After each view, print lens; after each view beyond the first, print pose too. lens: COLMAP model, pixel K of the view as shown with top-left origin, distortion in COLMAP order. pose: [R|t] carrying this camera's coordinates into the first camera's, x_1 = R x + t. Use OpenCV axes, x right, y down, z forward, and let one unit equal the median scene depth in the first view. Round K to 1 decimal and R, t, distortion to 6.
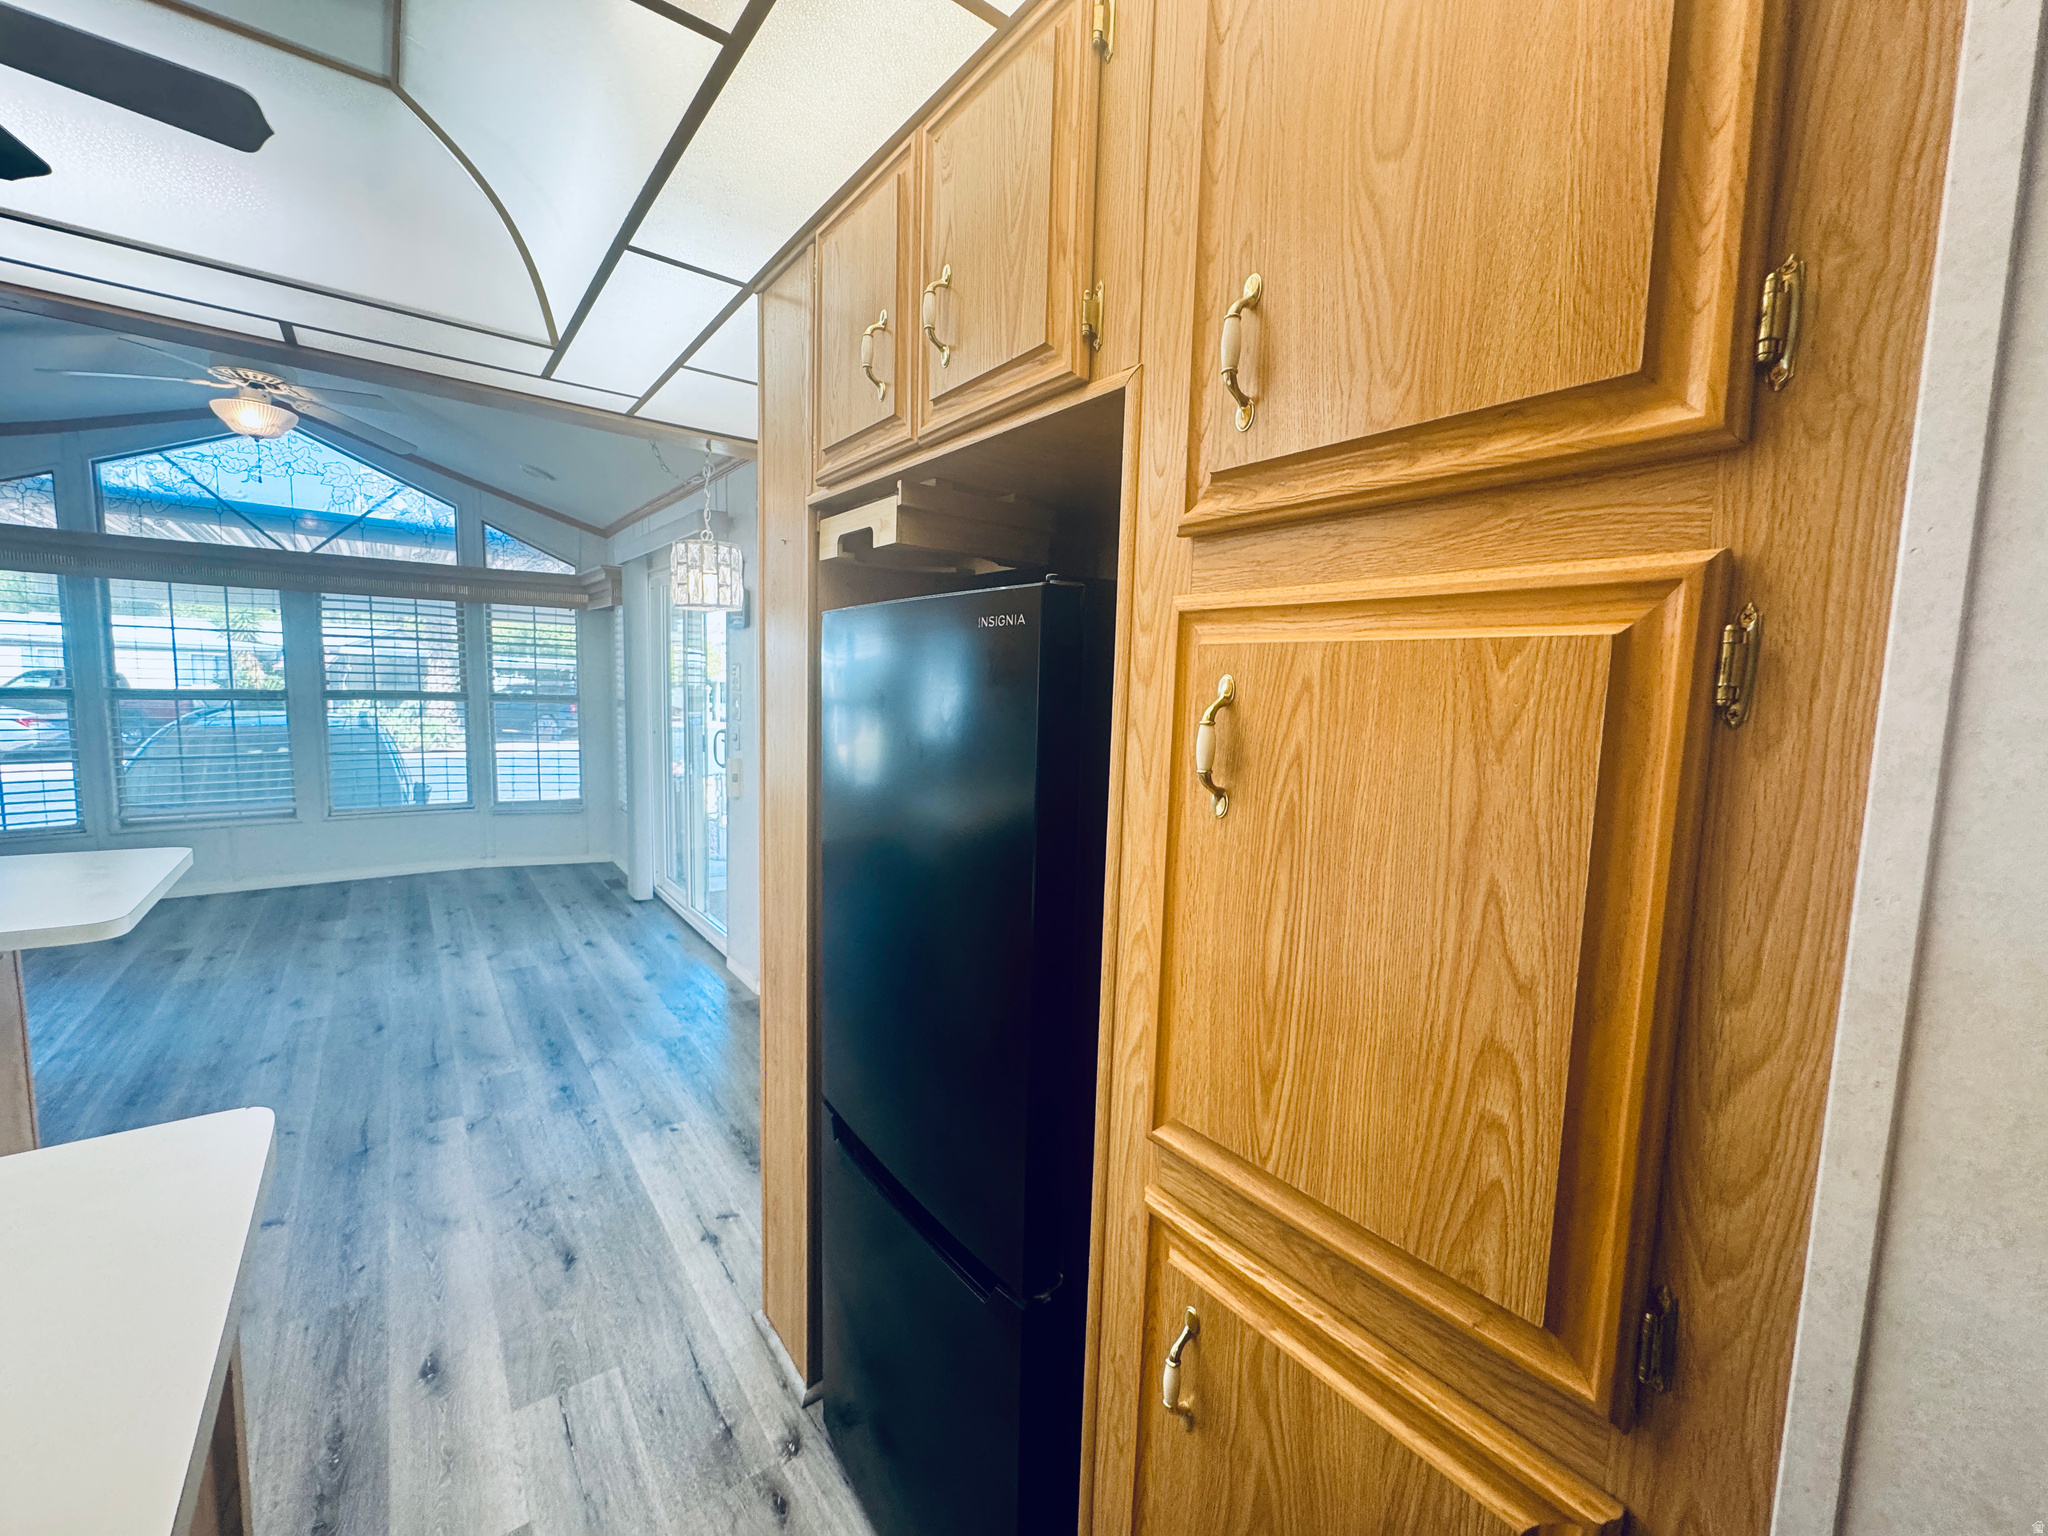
lens RADIAL K [[817.5, 0, 1024.0], [0, 817.5, 768.0], [0, 0, 1]] dist [-0.002575, -0.000560]
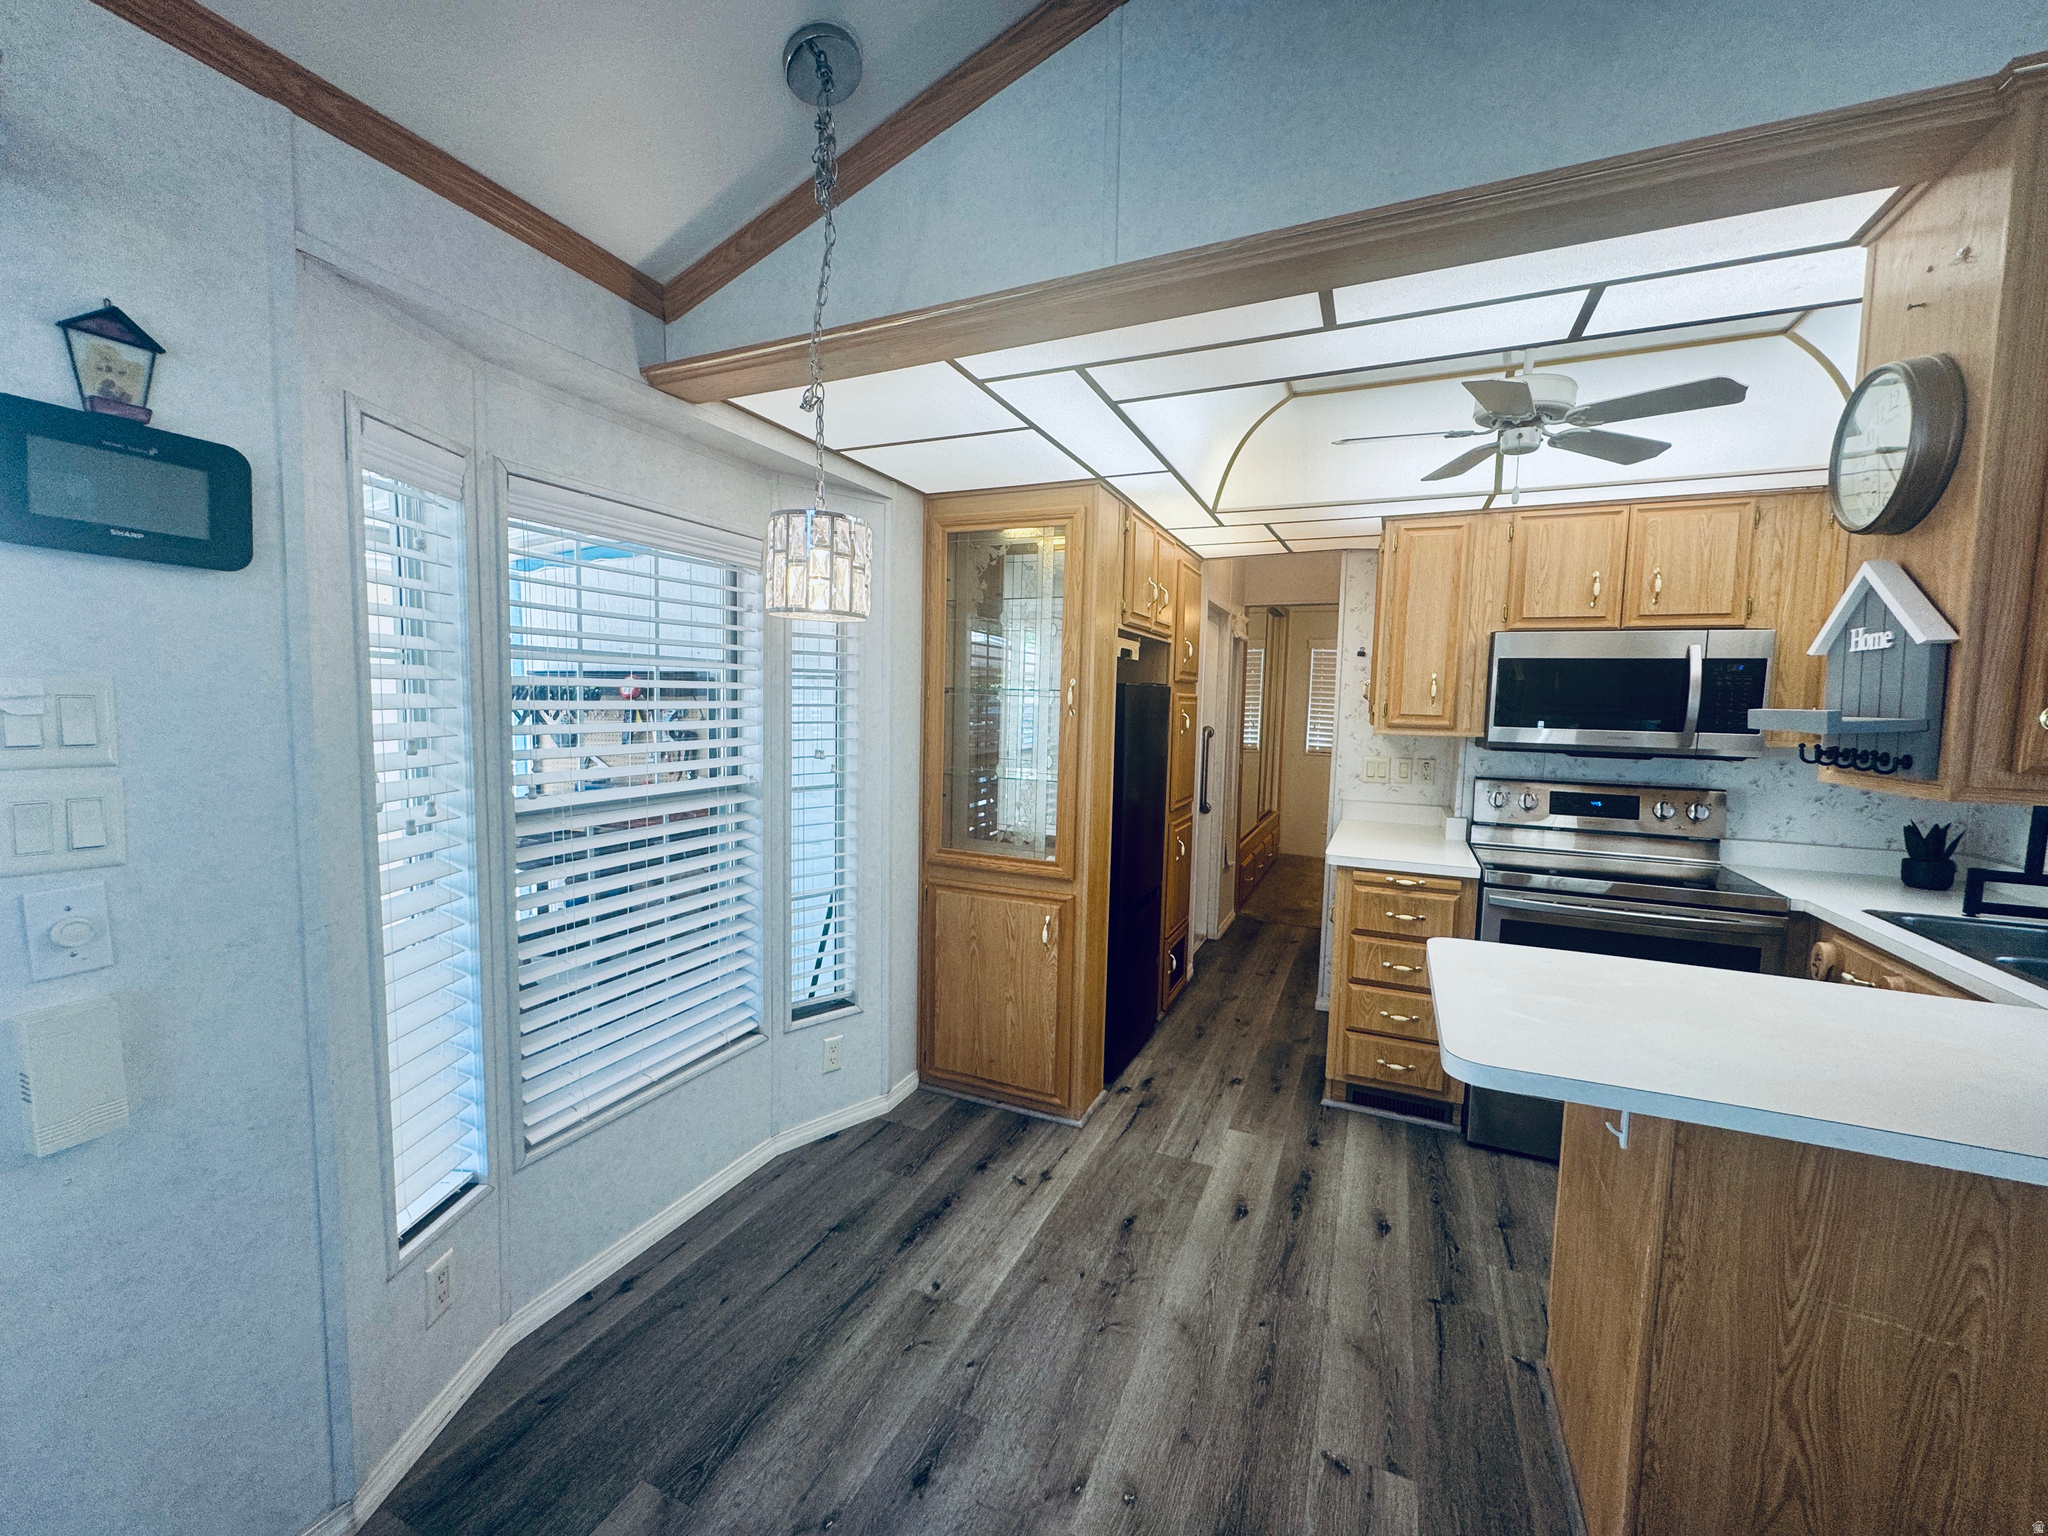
lens RADIAL K [[817.5, 0, 1024.0], [0, 817.5, 768.0], [0, 0, 1]] dist [-0.002575, -0.000560]
pose [[-0.470117, -0.116655, 0.874861, -1.403326], [0.051299, 0.985940, 0.159032, -0.225065], [-0.881112, 0.119643, -0.457523, 1.557161]]
